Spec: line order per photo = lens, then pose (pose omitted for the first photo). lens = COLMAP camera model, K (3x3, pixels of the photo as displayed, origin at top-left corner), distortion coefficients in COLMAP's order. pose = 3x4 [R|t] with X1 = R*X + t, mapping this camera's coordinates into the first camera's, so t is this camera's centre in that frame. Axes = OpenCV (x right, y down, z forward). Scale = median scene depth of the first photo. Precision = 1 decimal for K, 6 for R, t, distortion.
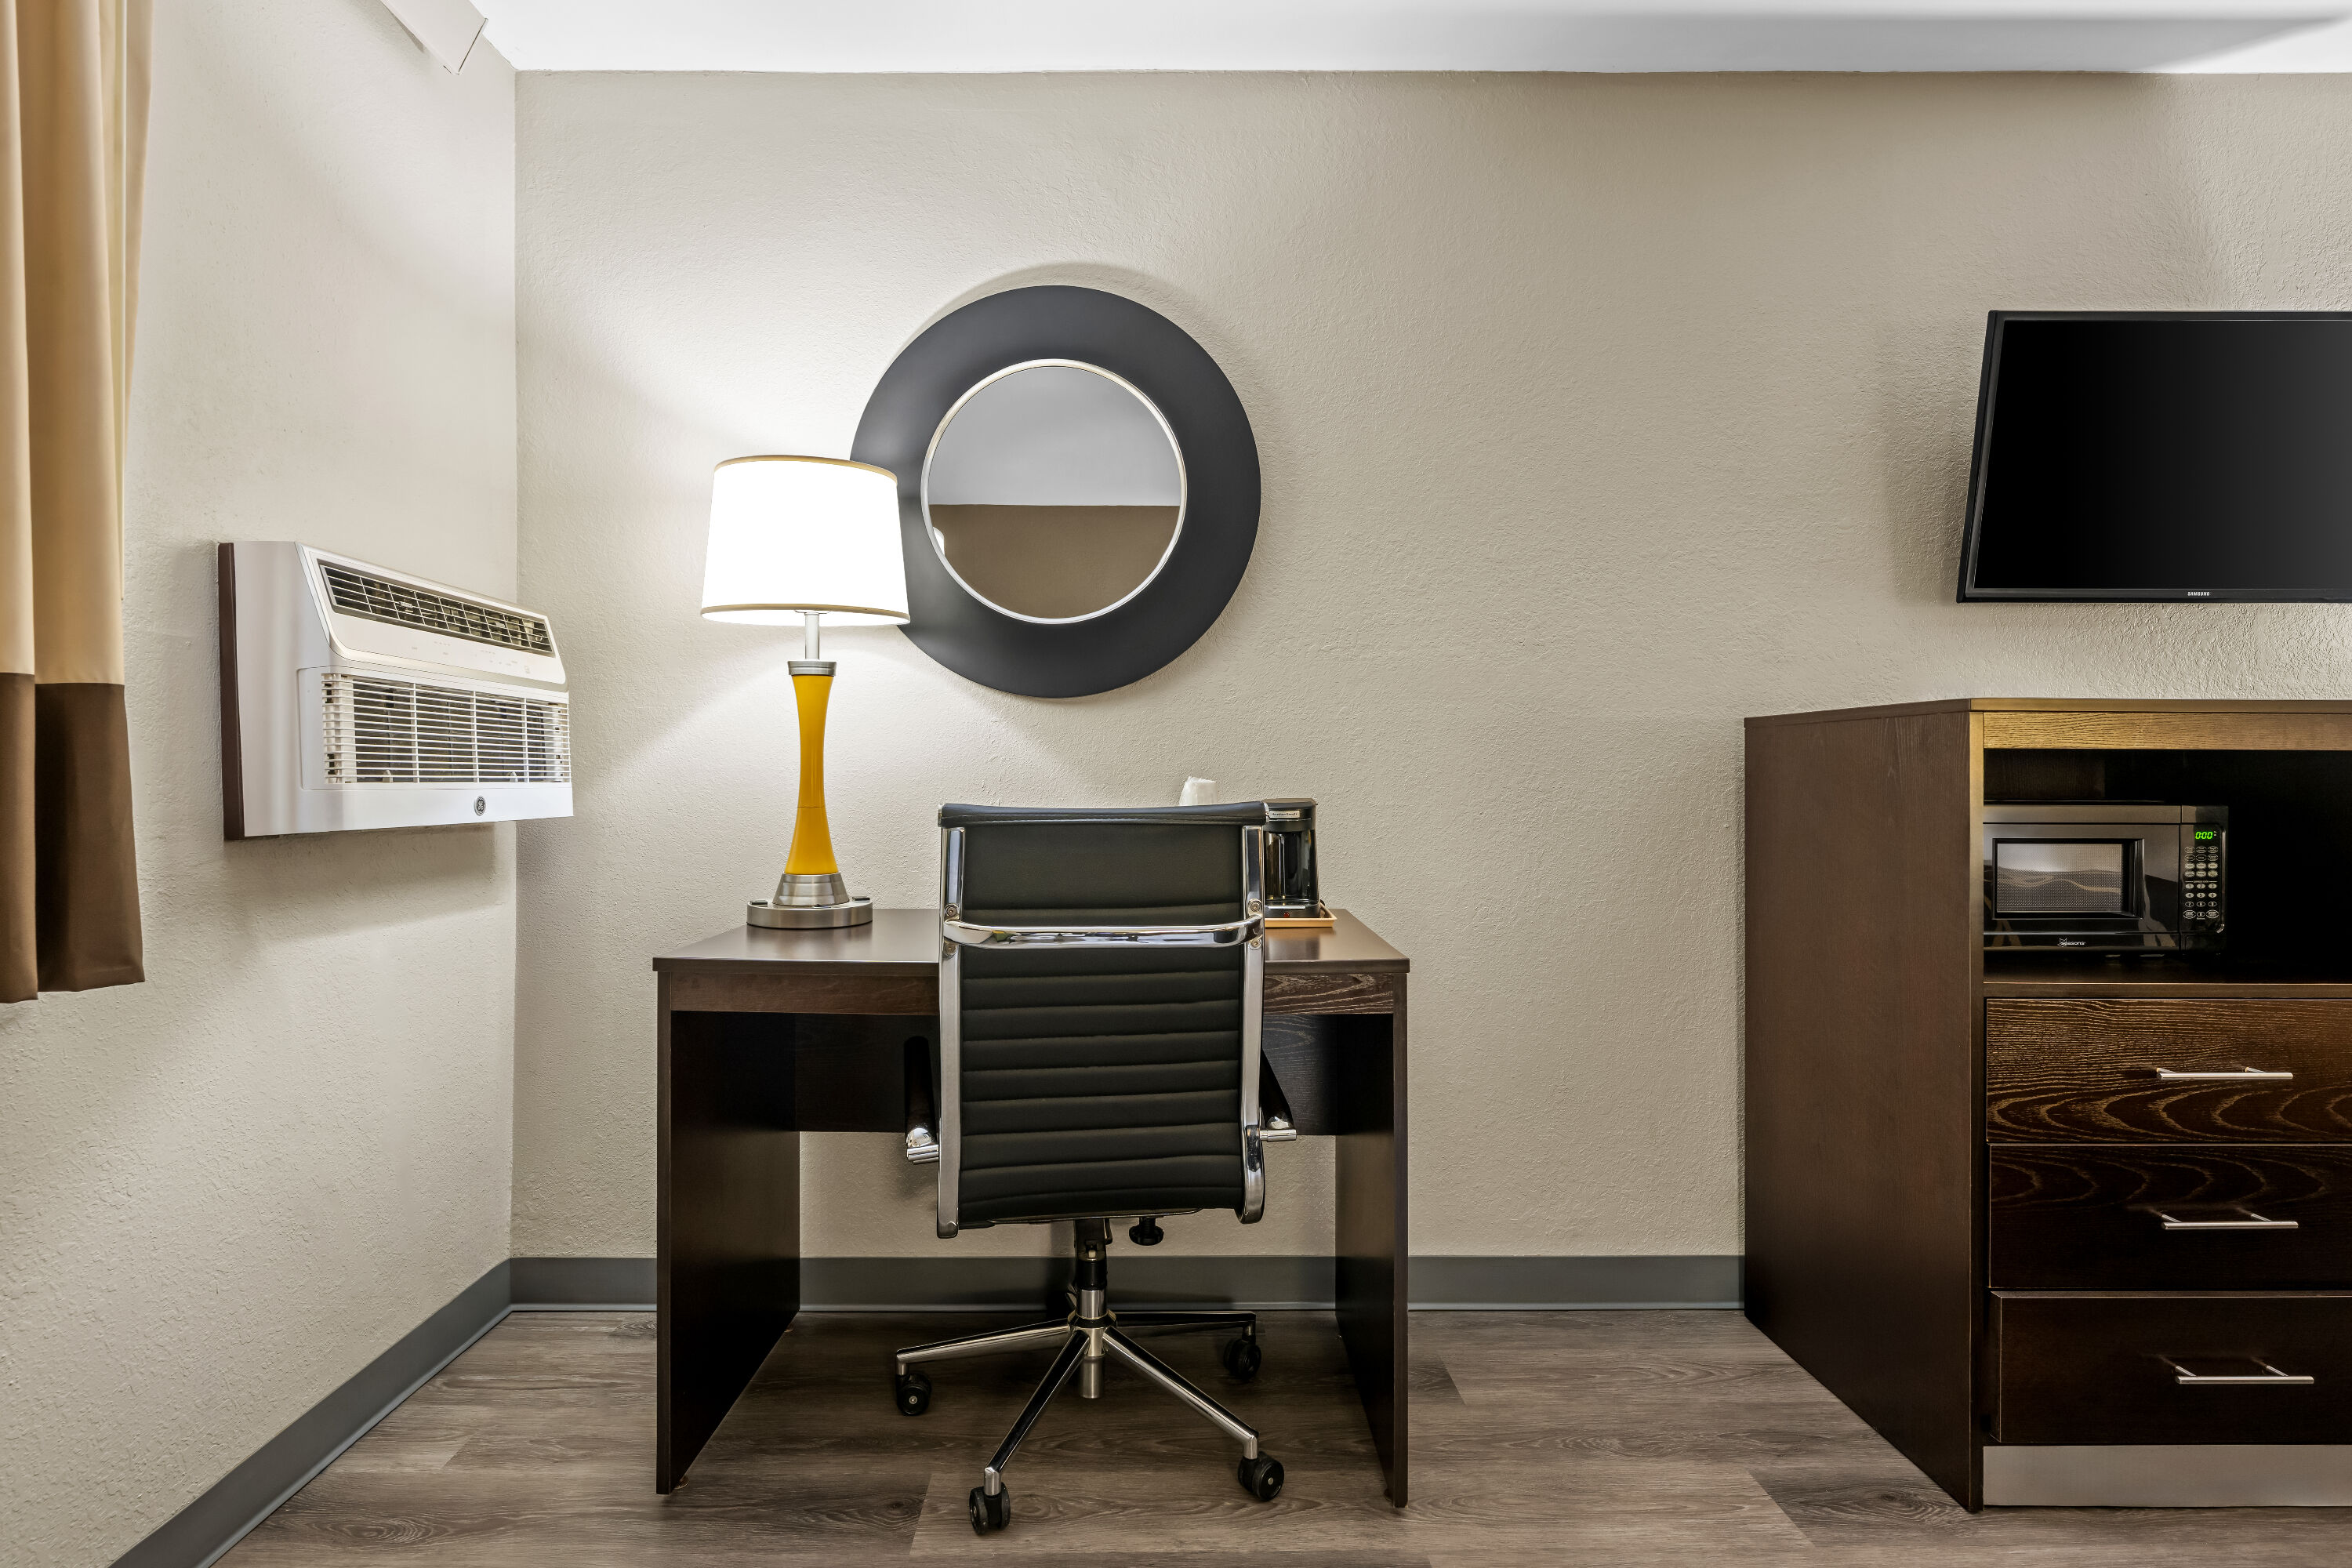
lens RADIAL K [[1159.5, 0, 1178.9], [0, 1159.5, 789.2], [0, 0, 1]] dist [-0.004129, -0.032145]
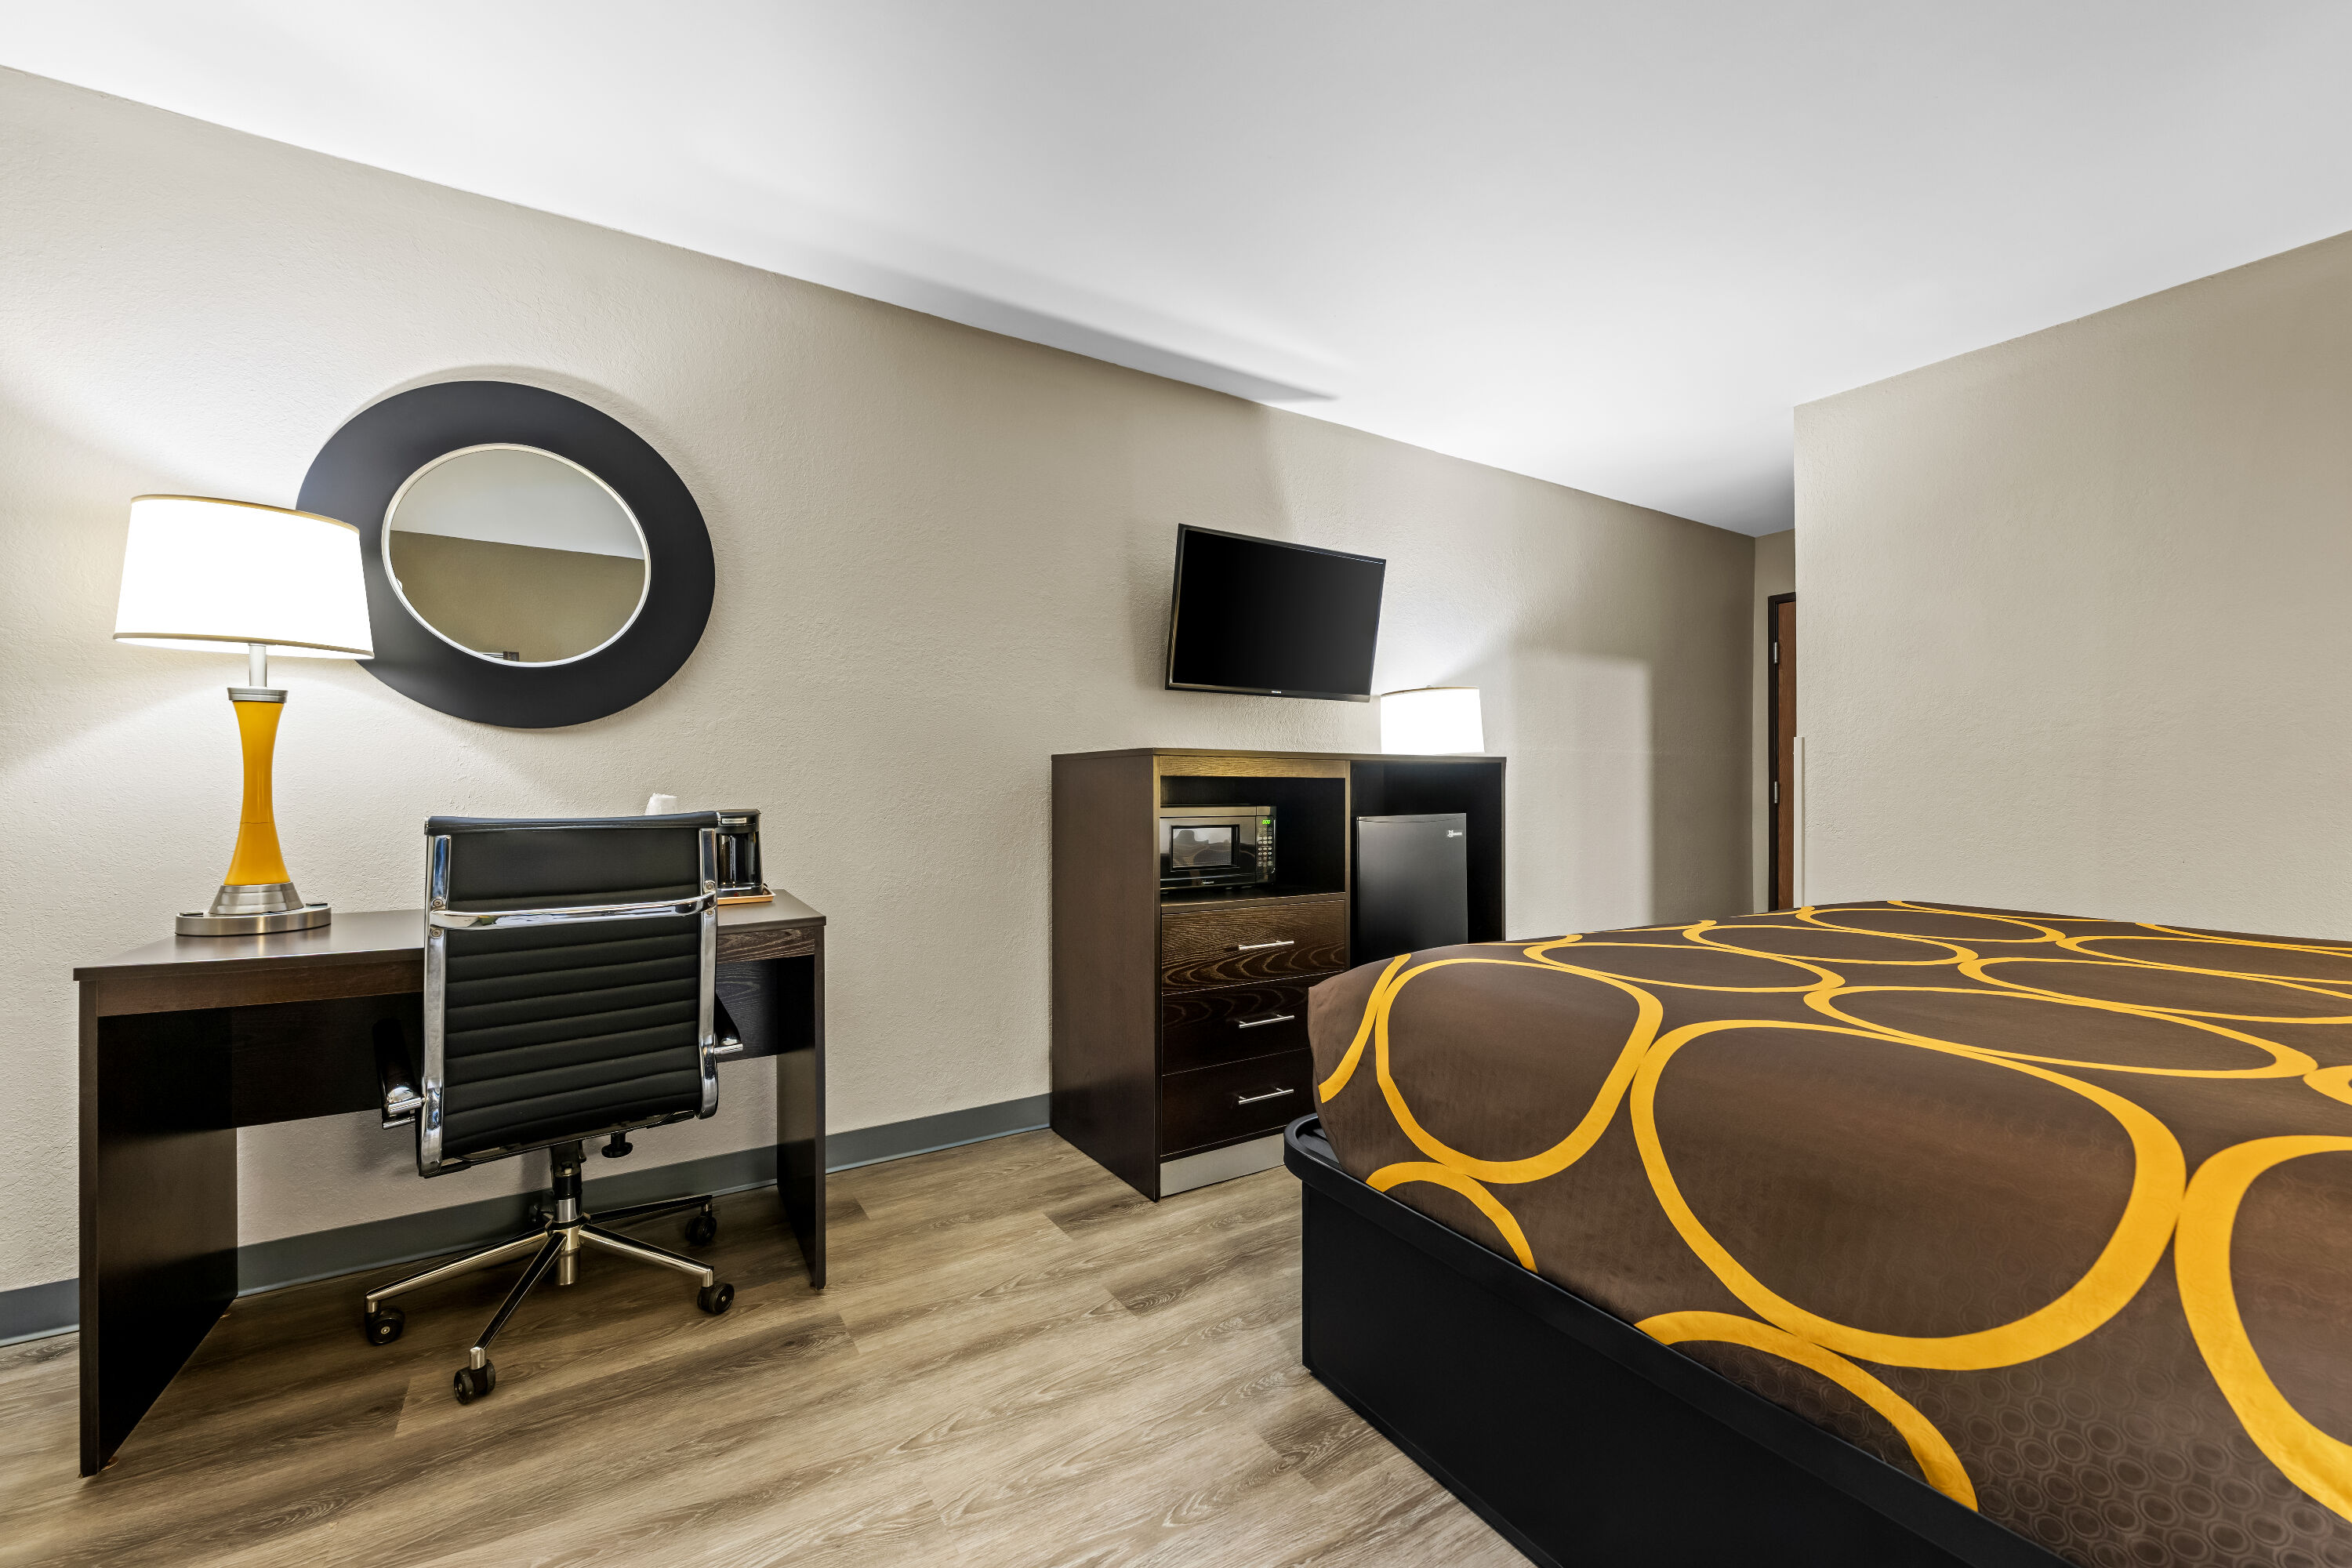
lens RADIAL K [[944.4, 0, 1169.8], [0, 944.4, 788.0], [0, 0, 1]] dist [0.000729, 0.000099]
pose [[0.870386, -0.001896, 0.492367, -0.011388], [0.008639, 0.999897, -0.011420, 0.000416], [-0.492295, 0.014193, 0.870313, -0.252774]]
